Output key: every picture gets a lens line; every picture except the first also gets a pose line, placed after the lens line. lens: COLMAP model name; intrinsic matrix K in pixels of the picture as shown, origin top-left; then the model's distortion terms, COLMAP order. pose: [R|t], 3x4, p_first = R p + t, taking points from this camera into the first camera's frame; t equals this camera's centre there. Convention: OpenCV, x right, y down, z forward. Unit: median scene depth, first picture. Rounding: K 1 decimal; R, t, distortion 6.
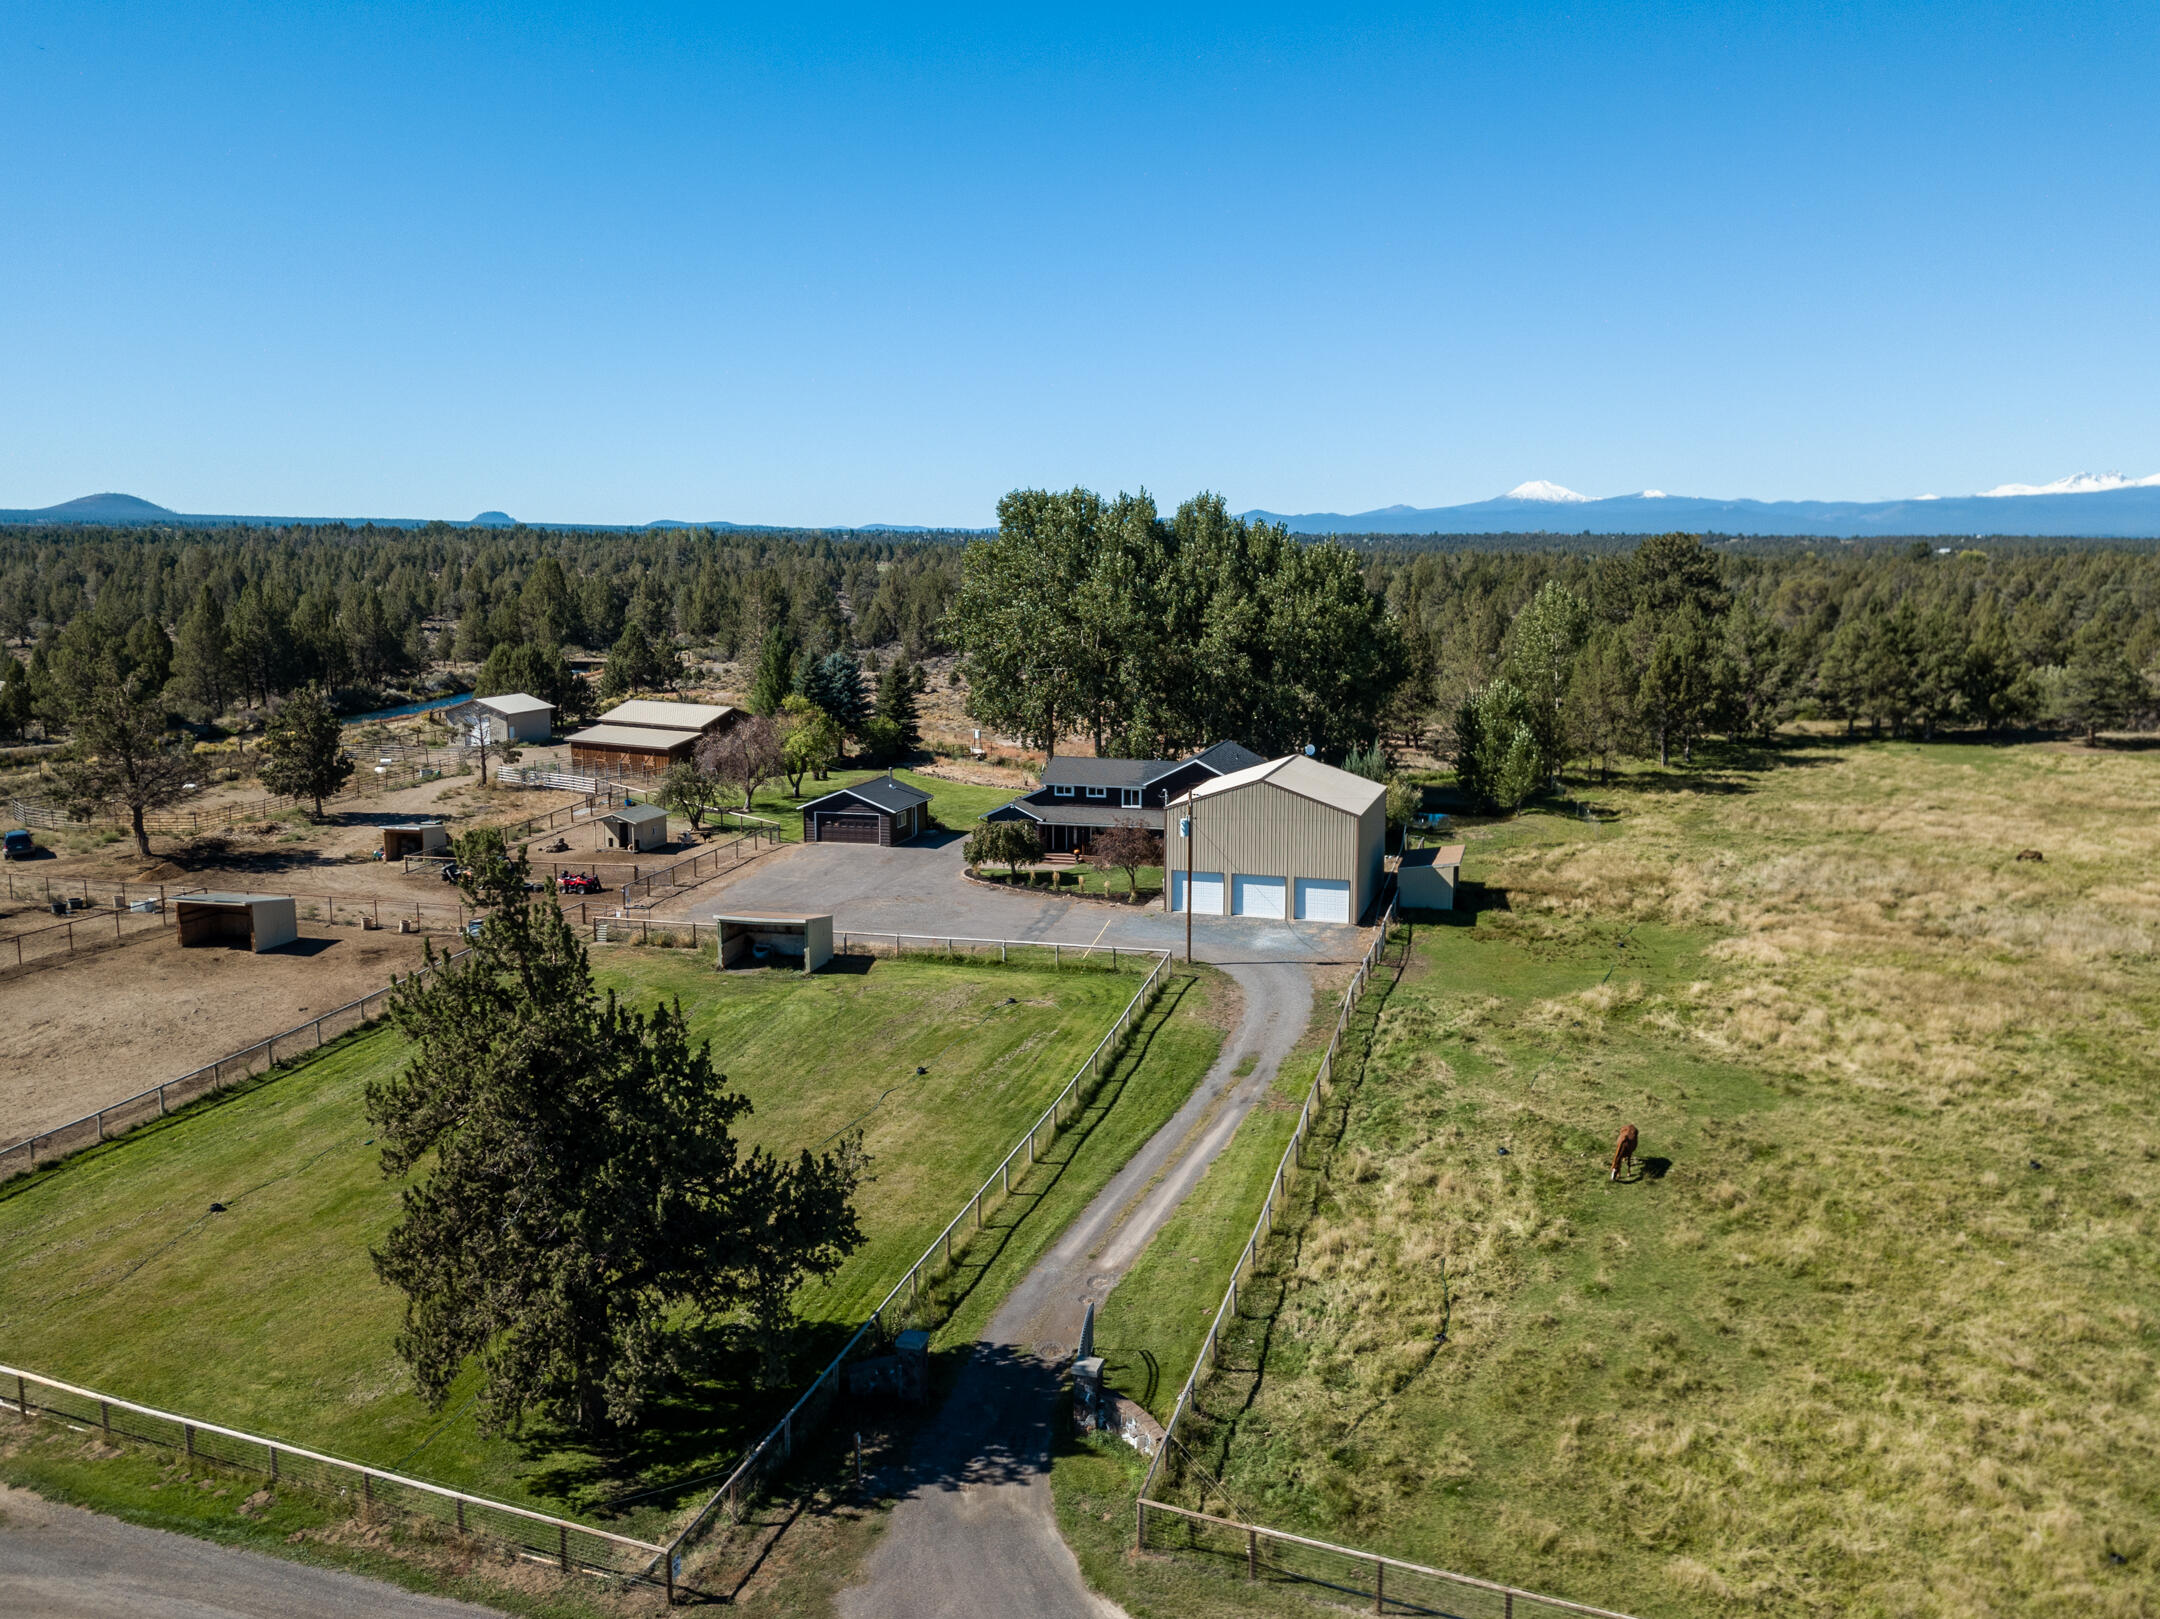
lens RADIAL K [[1674.1, 0, 1058.5], [0, 1674.1, 799.7], [0, 0, 1]] dist [0.044190, -0.014963]
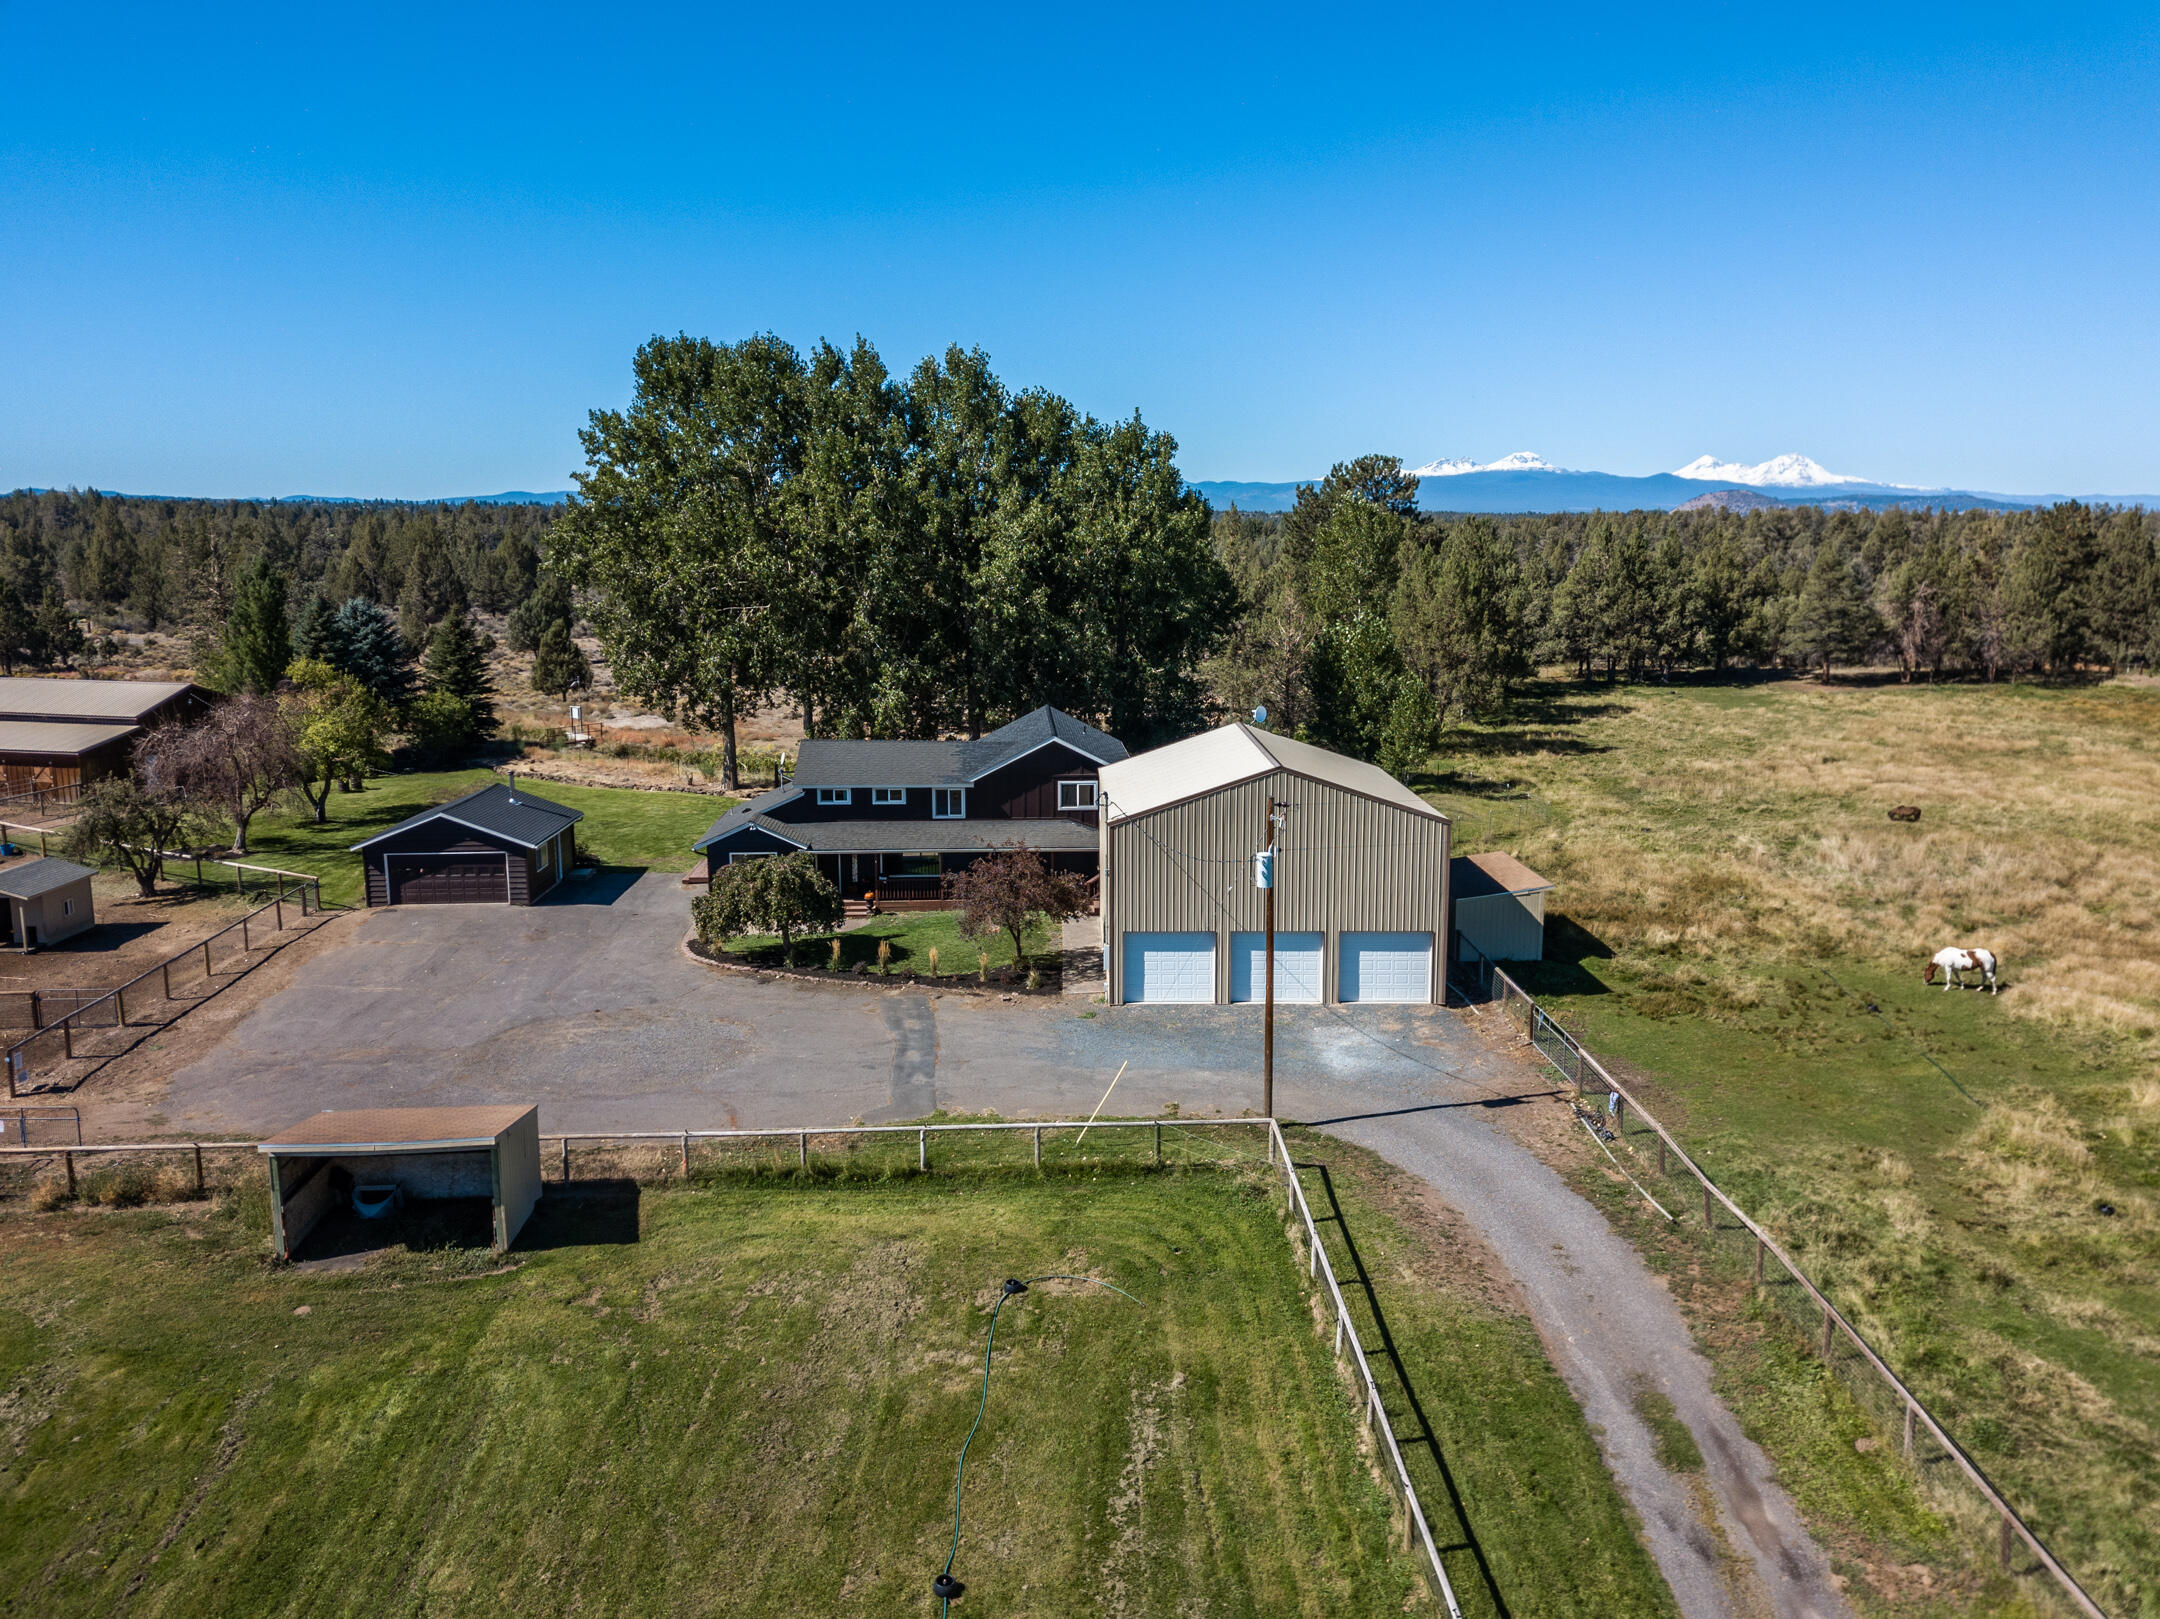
lens RADIAL K [[1674.1, 0, 1096.9], [0, 1674.1, 815.0], [0, 0, 1]] dist [0.044190, -0.014963]
pose [[0.948303, -0.054868, 0.312587, -0.103858], [0.046528, 0.998335, 0.034083, -0.016209], [-0.313936, -0.017777, 0.949278, 0.408713]]
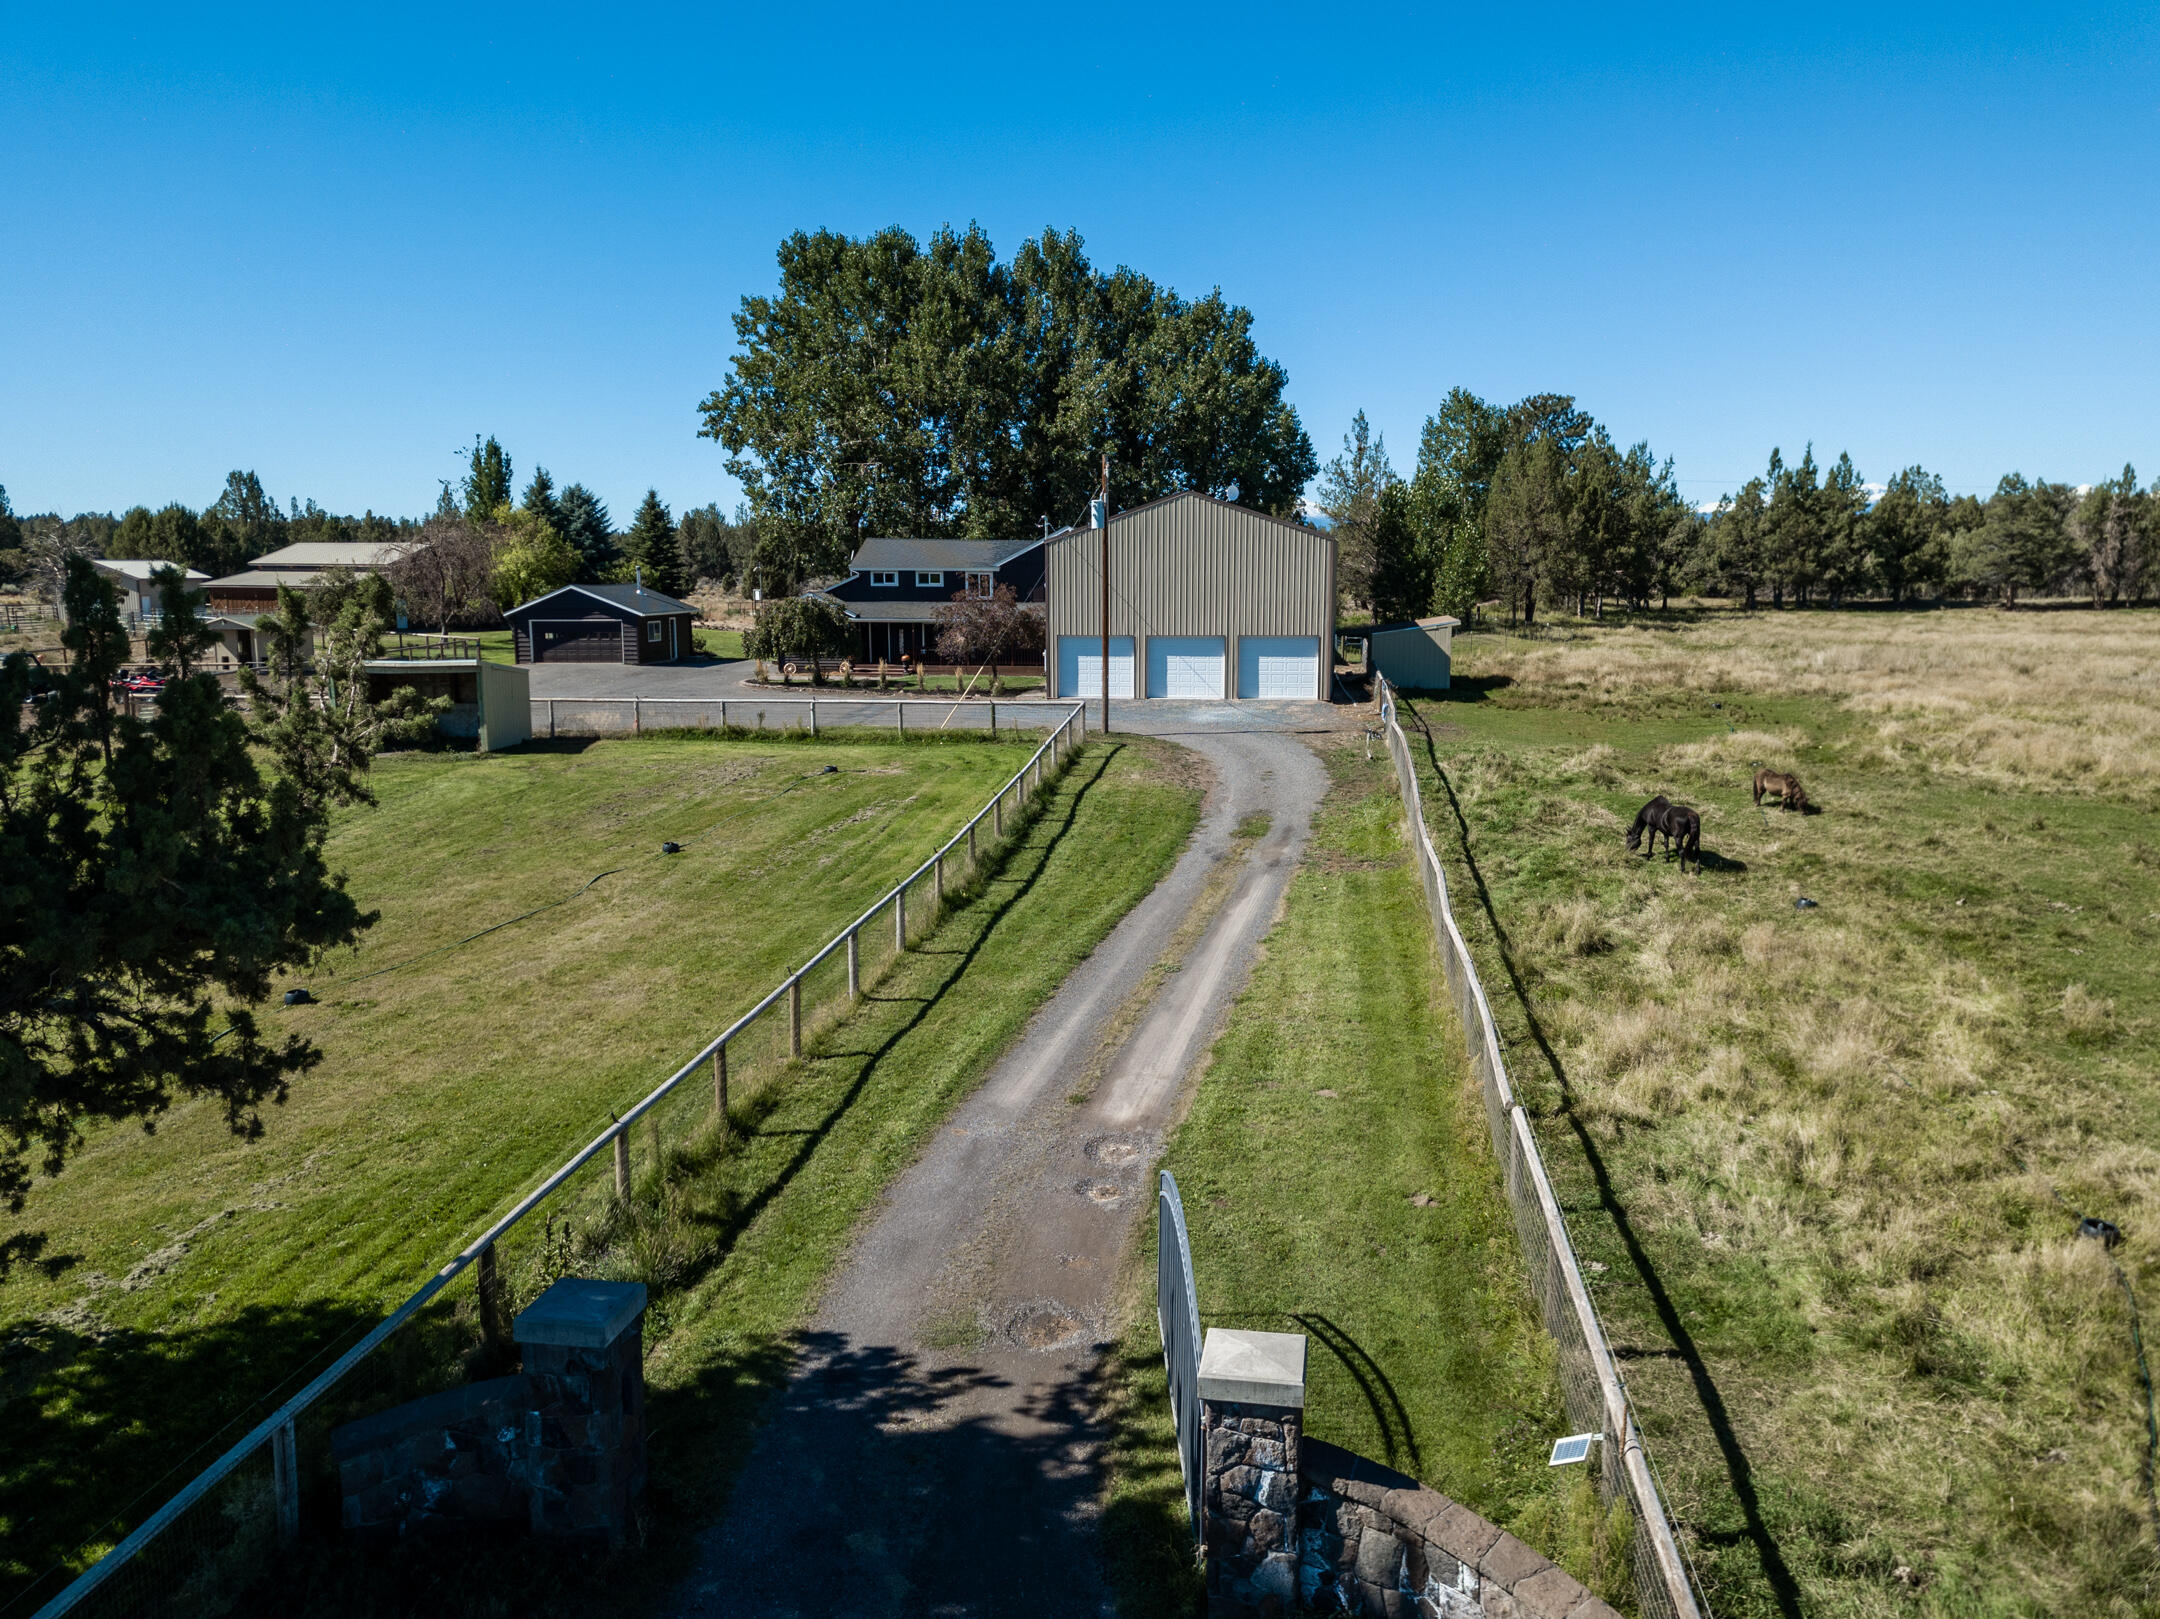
lens RADIAL K [[1674.1, 0, 1076.9], [0, 1674.1, 805.5], [0, 0, 1]] dist [0.044190, -0.014963]
pose [[0.990211, -0.020334, 0.138092, -0.017280], [0.019752, 0.999789, 0.005583, 0.095675], [-0.138177, -0.002801, 0.990404, 0.287399]]
